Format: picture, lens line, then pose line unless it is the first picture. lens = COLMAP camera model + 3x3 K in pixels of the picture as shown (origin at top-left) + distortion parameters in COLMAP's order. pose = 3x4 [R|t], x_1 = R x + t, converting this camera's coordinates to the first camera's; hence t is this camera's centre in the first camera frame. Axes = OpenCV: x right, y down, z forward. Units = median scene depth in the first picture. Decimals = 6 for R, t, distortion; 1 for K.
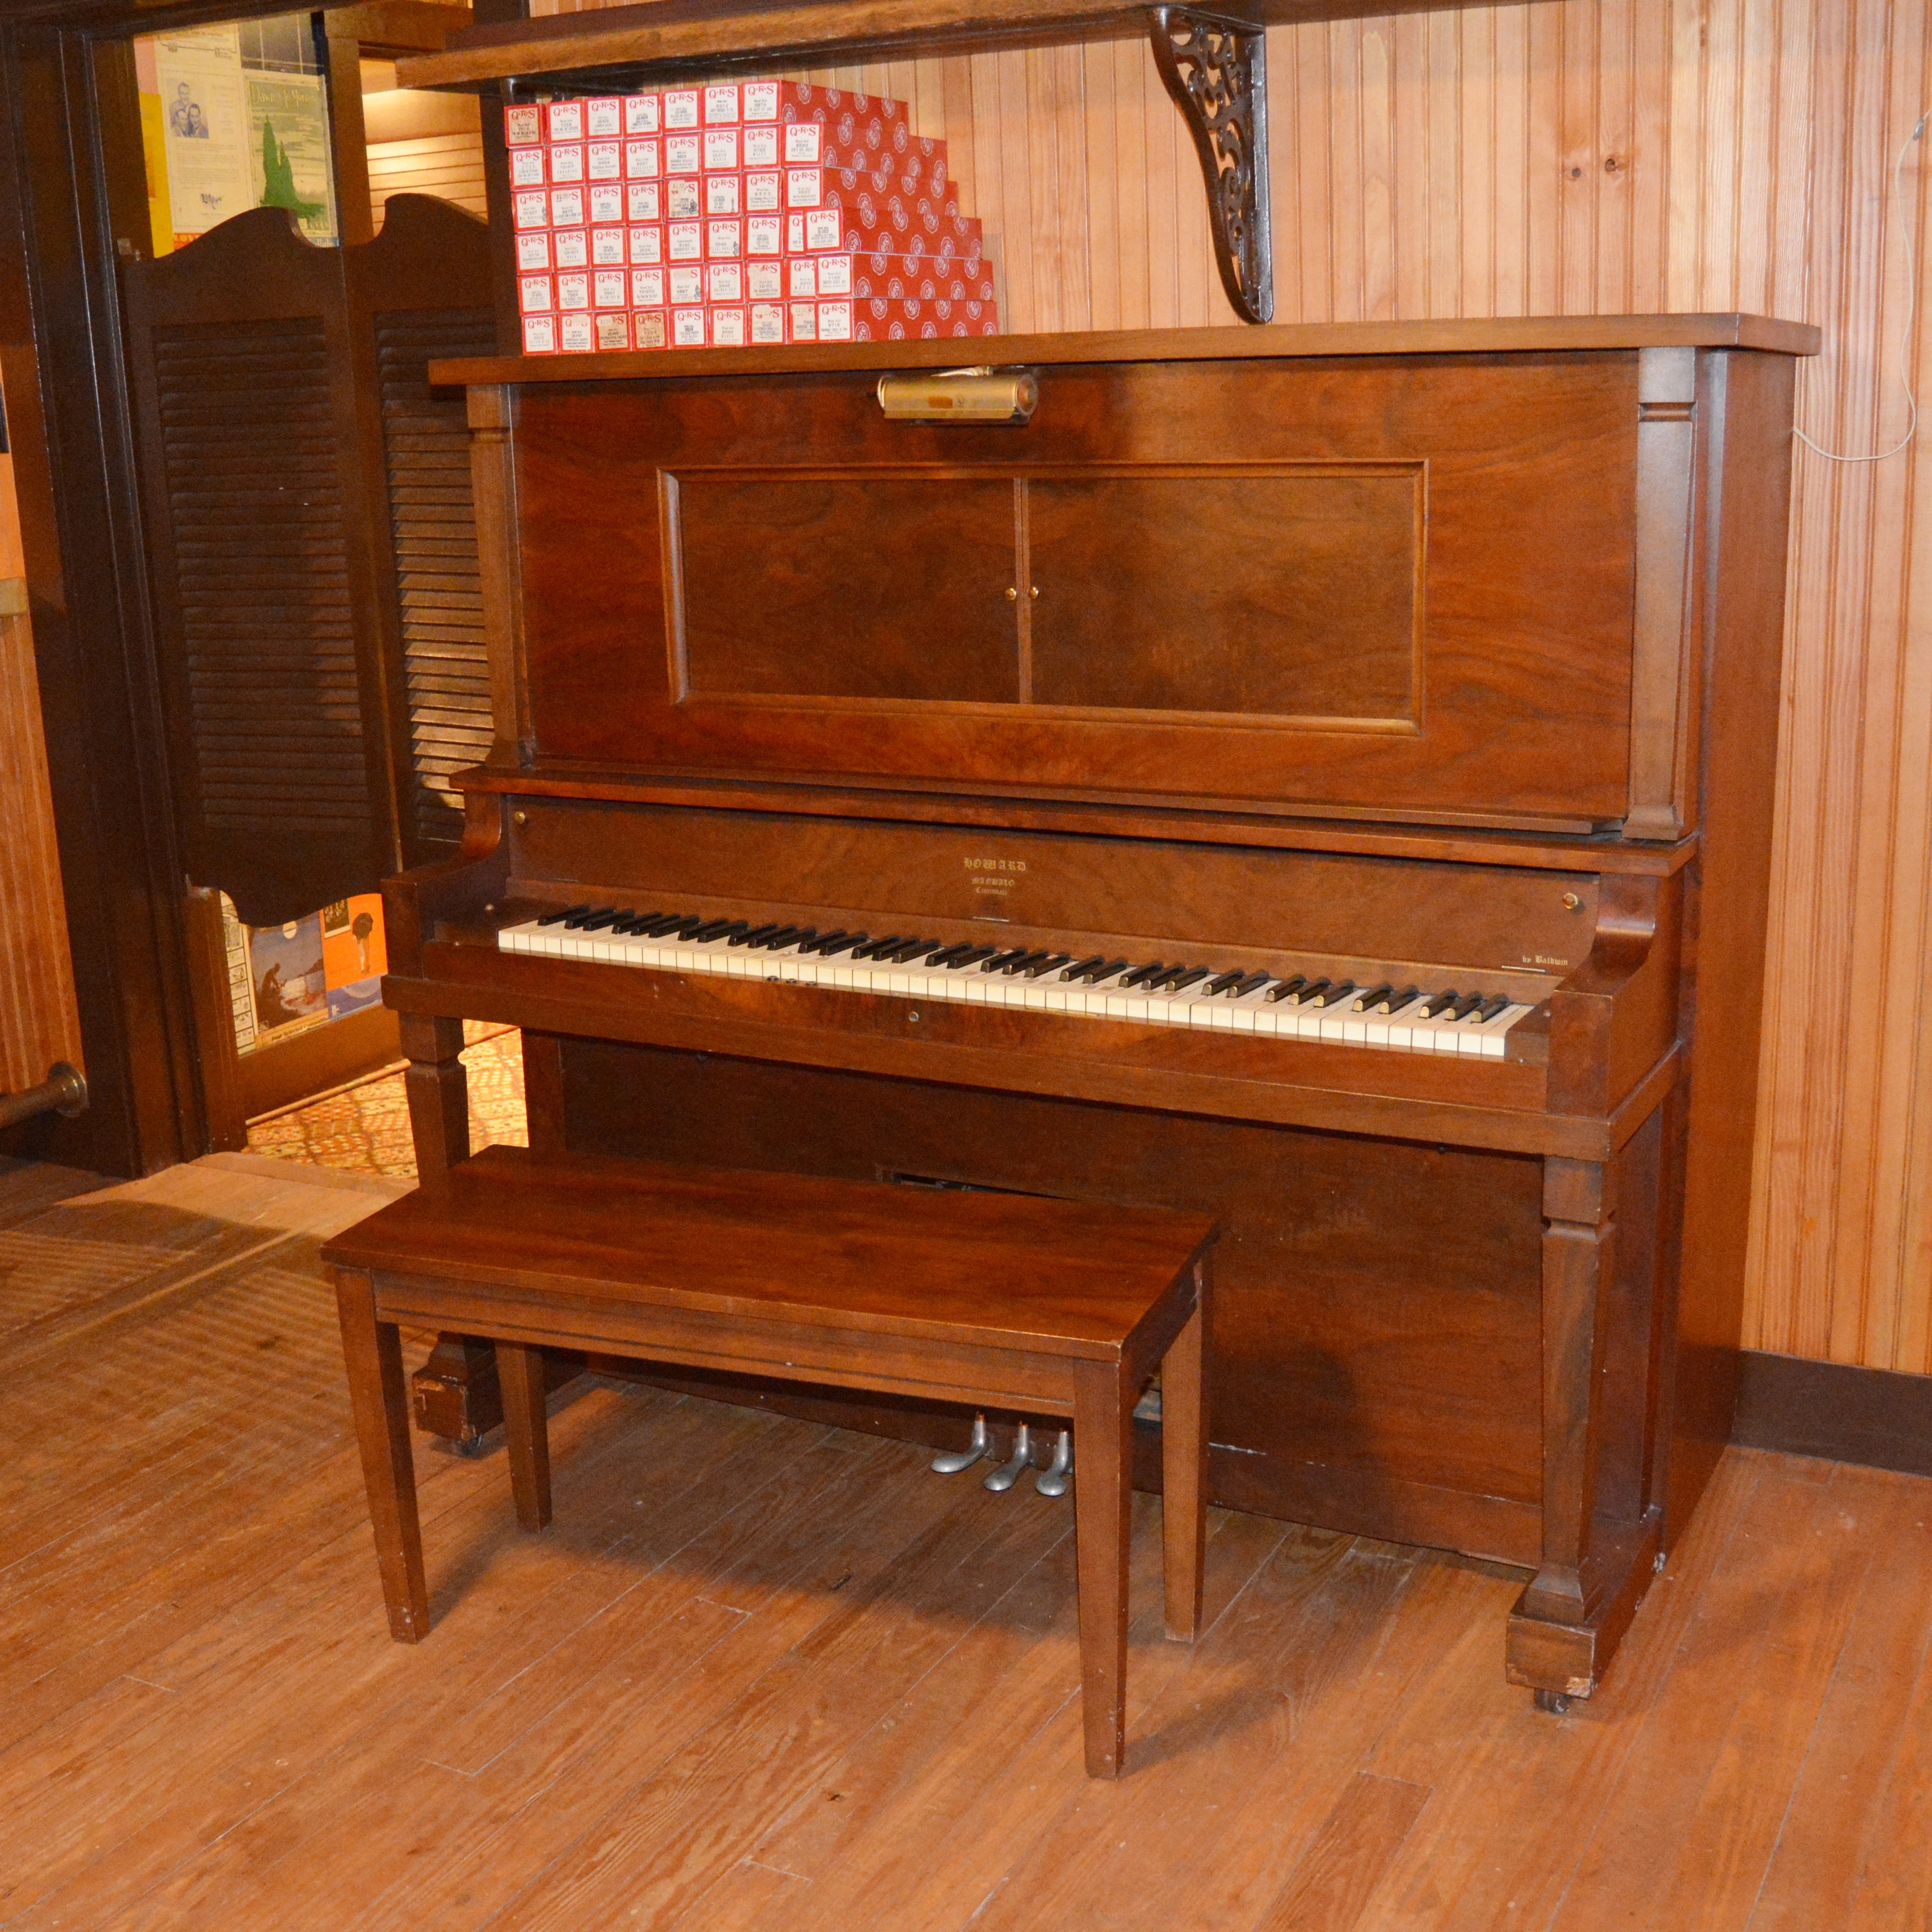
lens RADIAL K [[2424.8, 0, 899.1], [0, 2424.8, 966.0], [0, 0, 1]] dist [-0.093185, 0.027556]
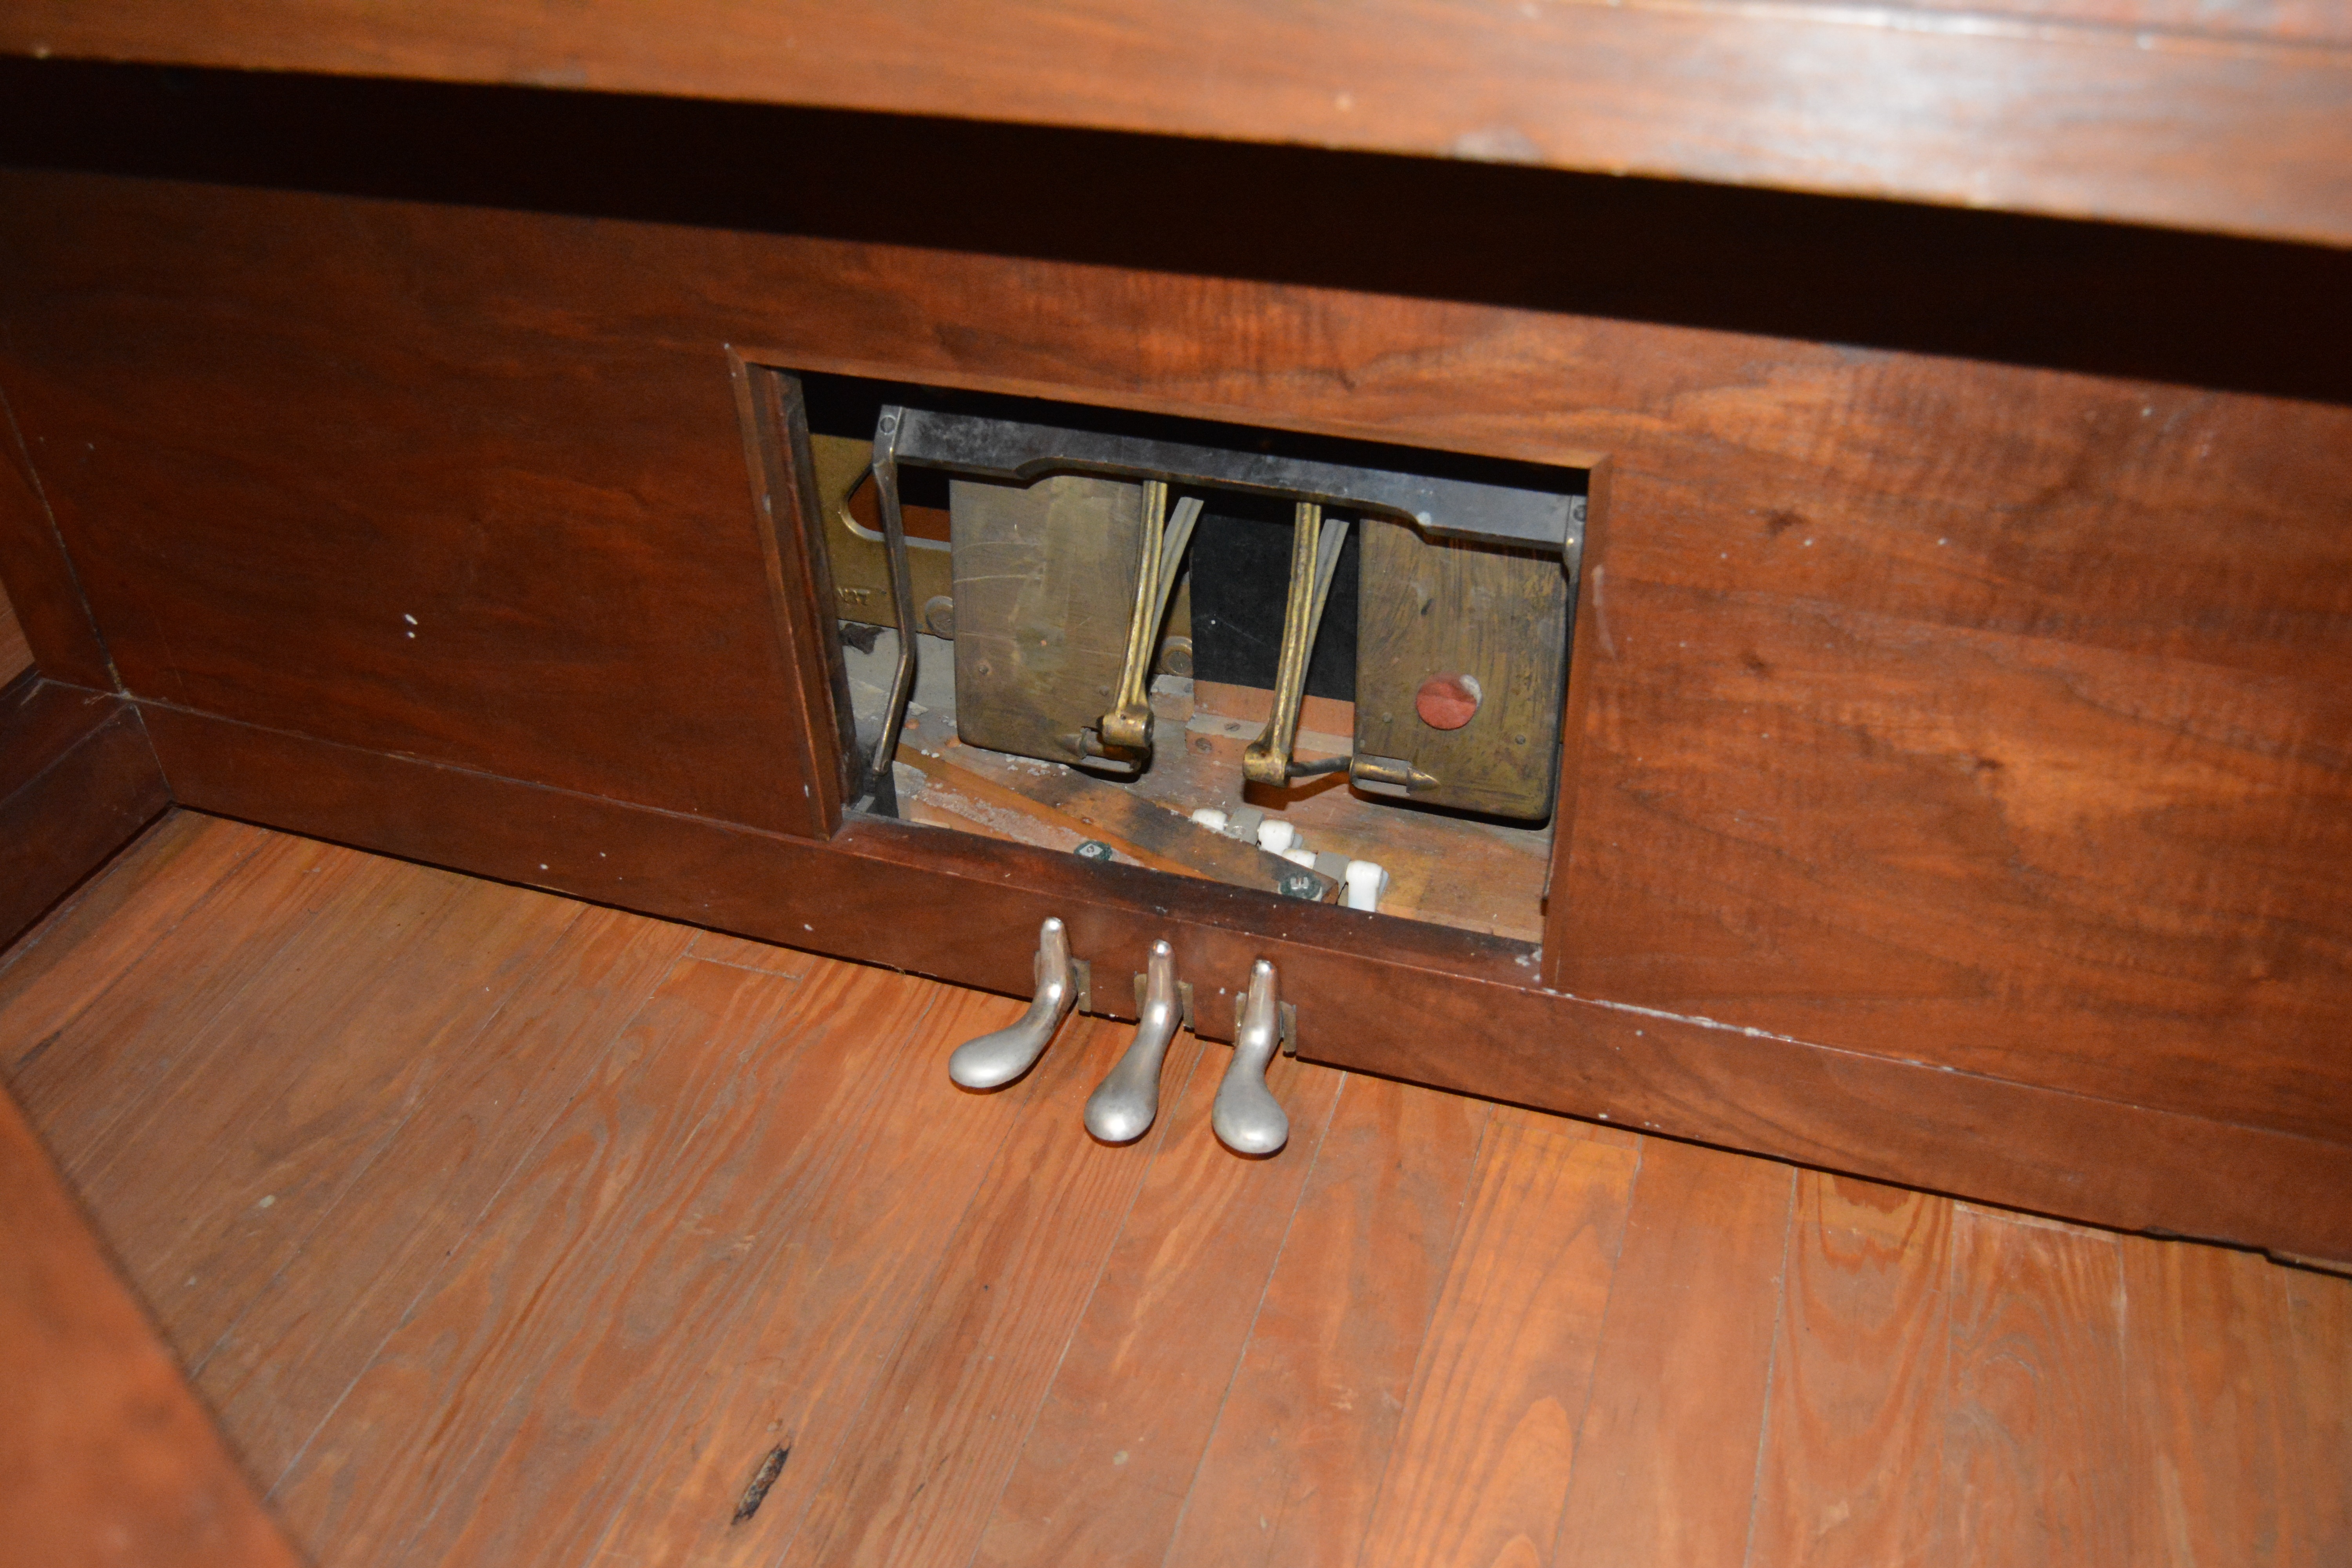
lens RADIAL K [[2017.7, 0, 1176.0], [0, 2017.7, 784.0], [0, 0, 1]] dist [-0.074468, 0.005563]
pose [[0.983955, -0.106046, 0.143478, 0.007174], [0.042589, 0.920542, 0.388316, 0.028517], [-0.173257, -0.375975, 0.910288, 0.703212]]
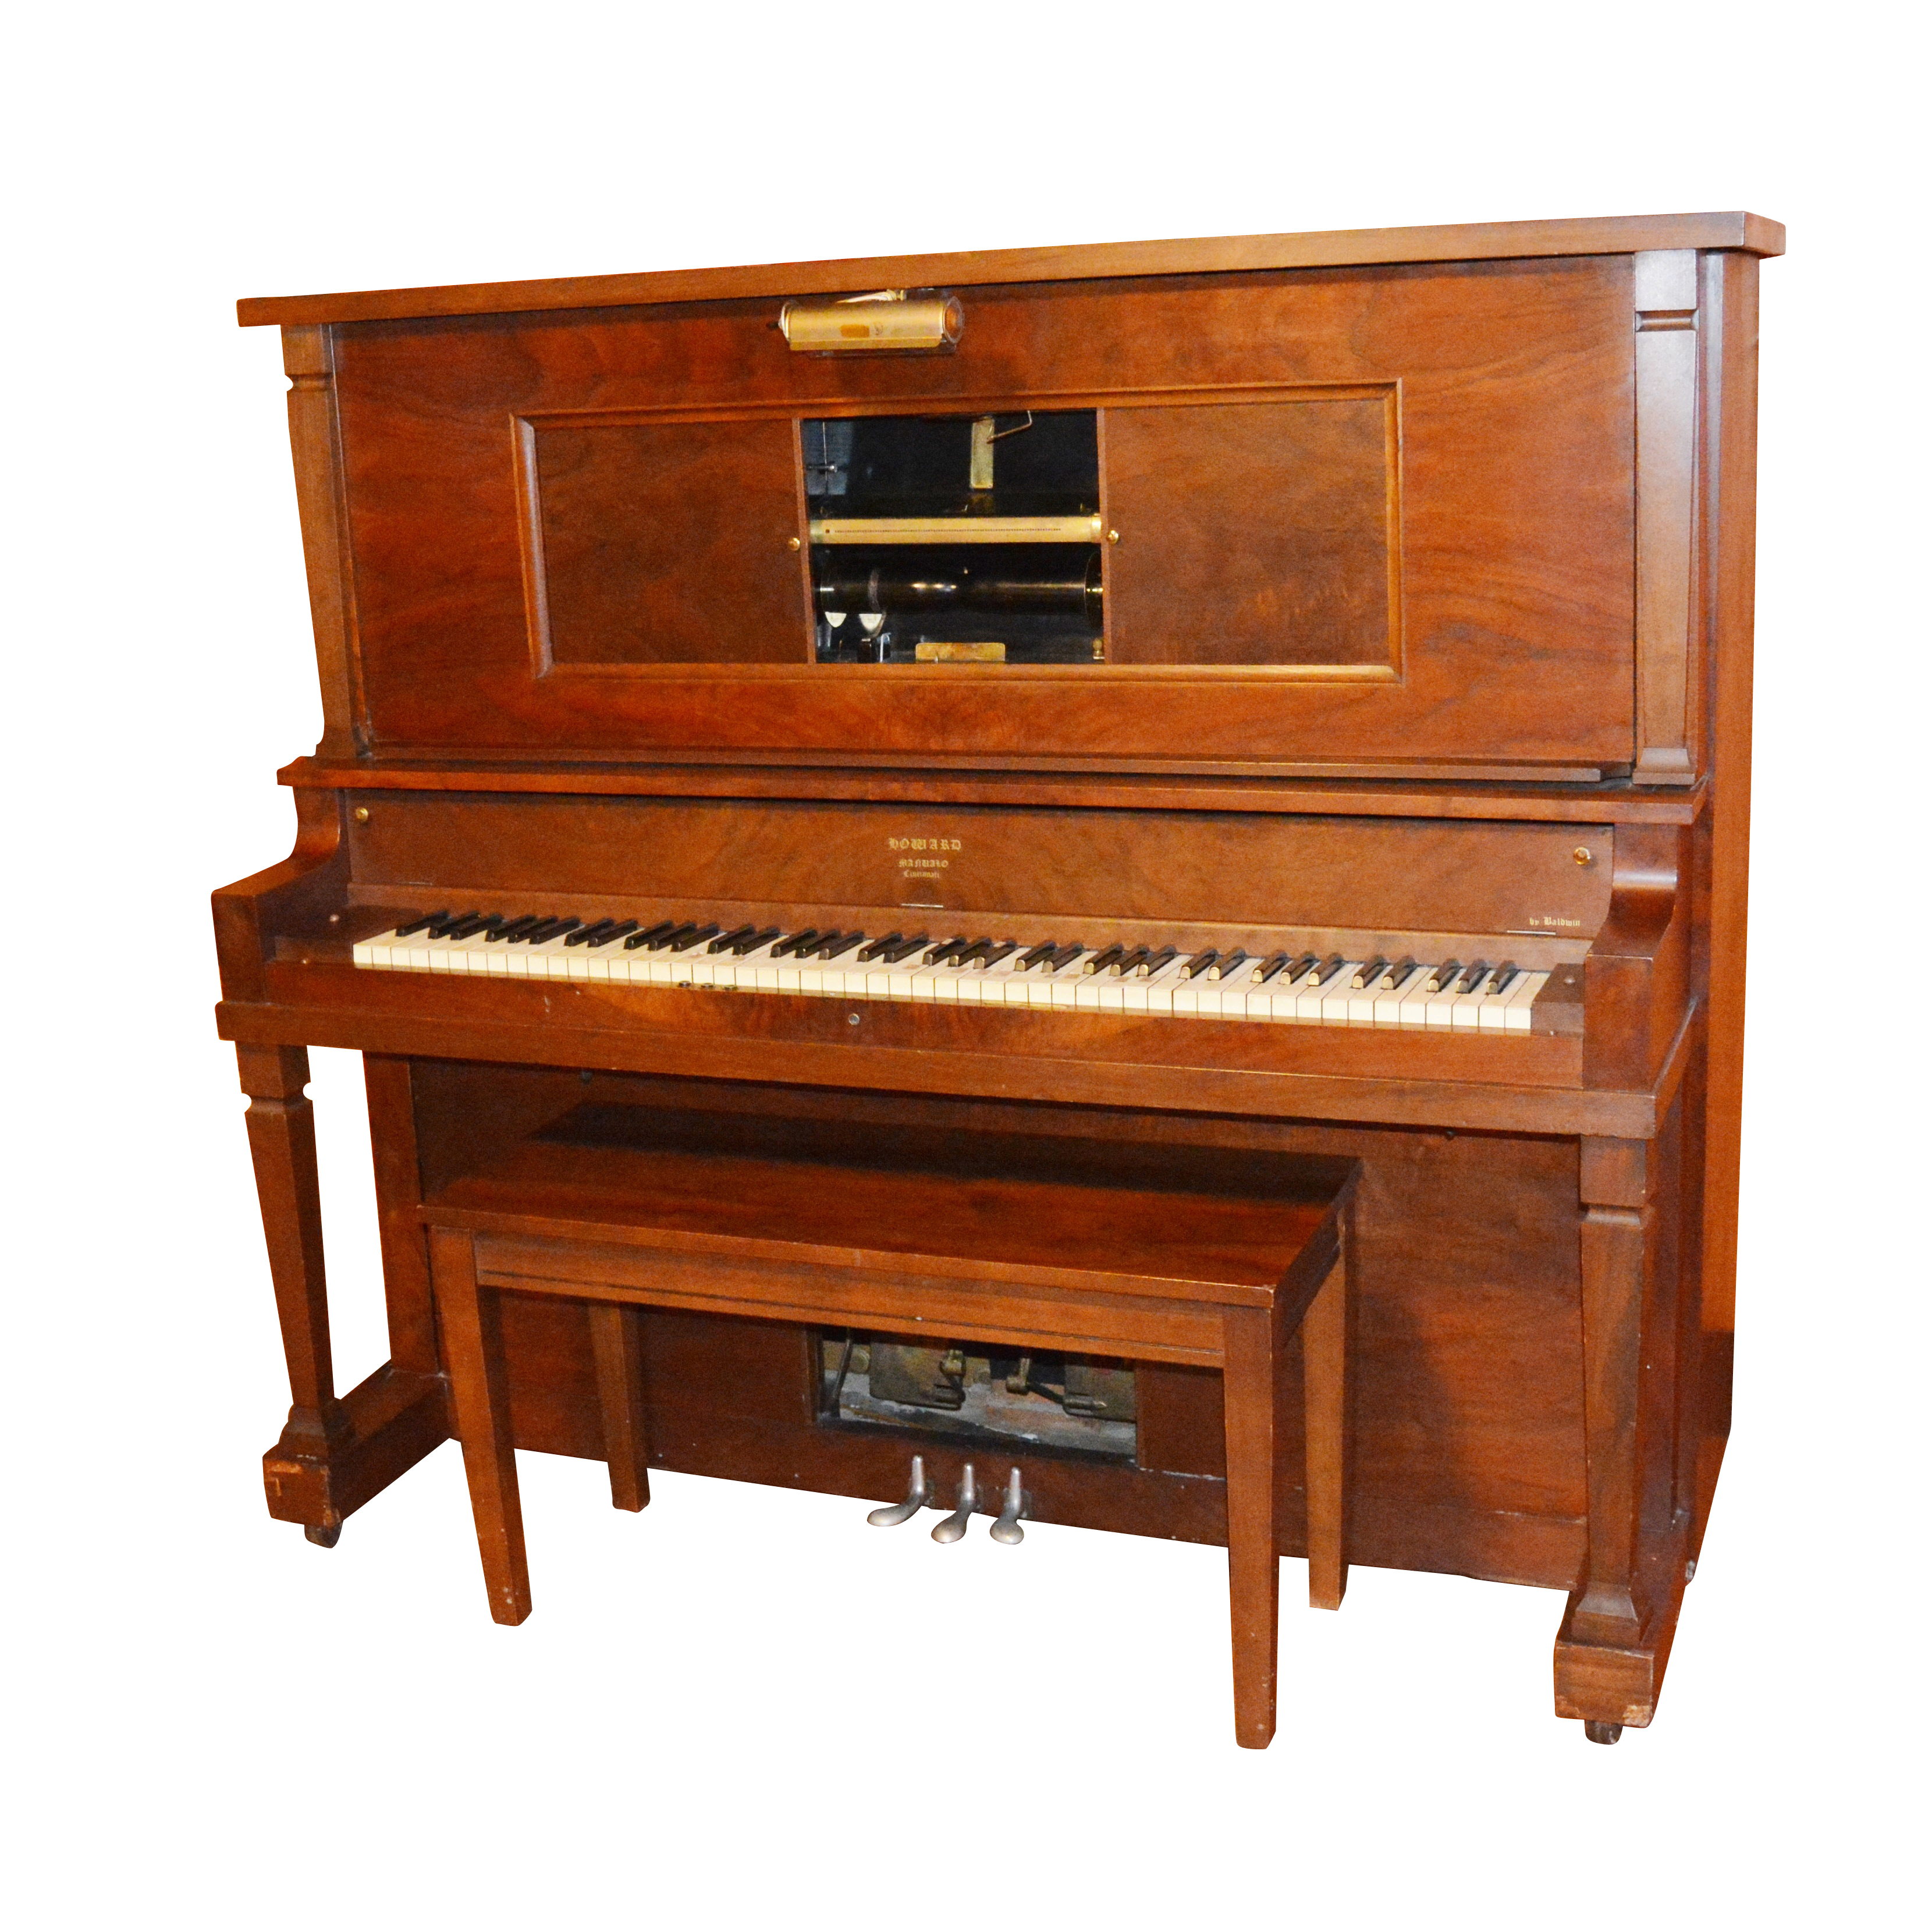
lens RADIAL K [[2602.0, 0, 874.1], [0, 2602.0, 889.3], [0, 0, 1]] dist [-0.081381, 0.015119]
pose [[0.992496, -0.047868, 0.112517, -0.082605], [0.050169, 0.998584, -0.017709, -0.008509], [-0.111510, 0.023221, 0.993492, 0.043731]]
